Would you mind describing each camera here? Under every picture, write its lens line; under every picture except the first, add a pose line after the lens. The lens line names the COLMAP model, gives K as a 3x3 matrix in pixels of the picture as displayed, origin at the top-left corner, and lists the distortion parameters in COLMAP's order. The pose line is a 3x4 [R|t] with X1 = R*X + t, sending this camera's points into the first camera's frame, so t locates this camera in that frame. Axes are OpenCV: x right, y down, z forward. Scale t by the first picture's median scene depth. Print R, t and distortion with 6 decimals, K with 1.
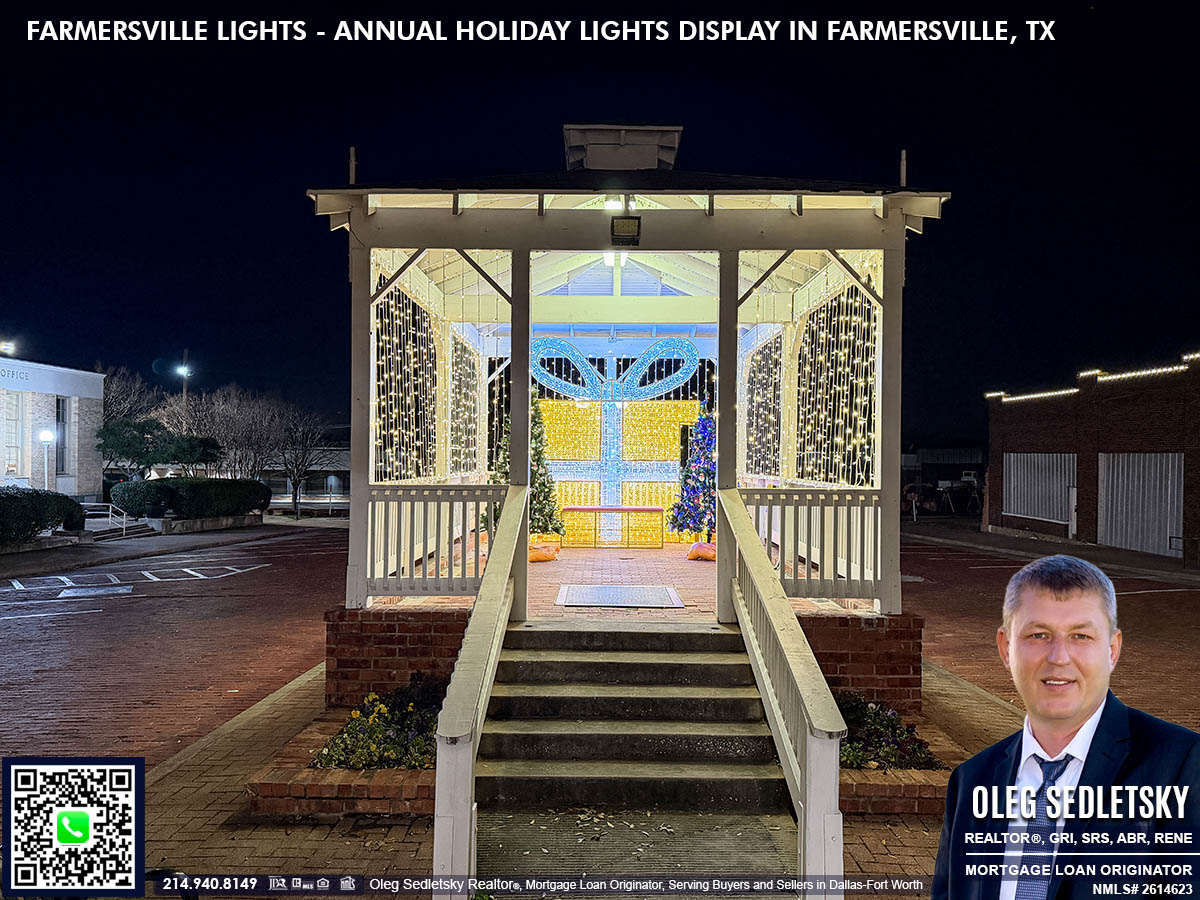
lens RADIAL K [[849.1, 0, 600.0], [0, 849.1, 450.0], [0, 0, 1]] dist [0.161654, -0.219034]
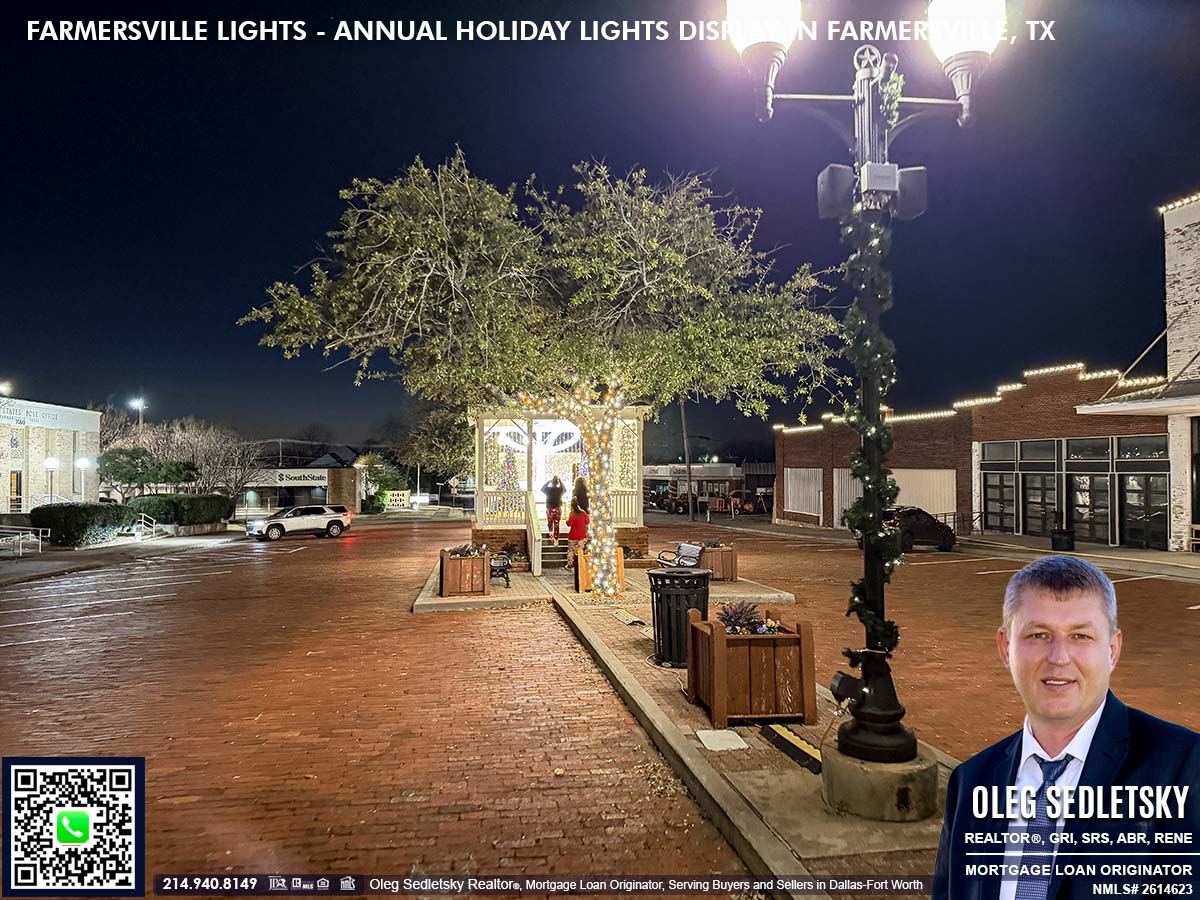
lens RADIAL K [[849.1, 0, 600.0], [0, 849.1, 450.0], [0, 0, 1]] dist [0.161654, -0.219034]
pose [[0.988859, -0.006931, 0.148693, -0.053820], [0.008927, 0.999879, -0.012759, -0.012165], [-0.148586, 0.013944, 0.988801, -0.397036]]
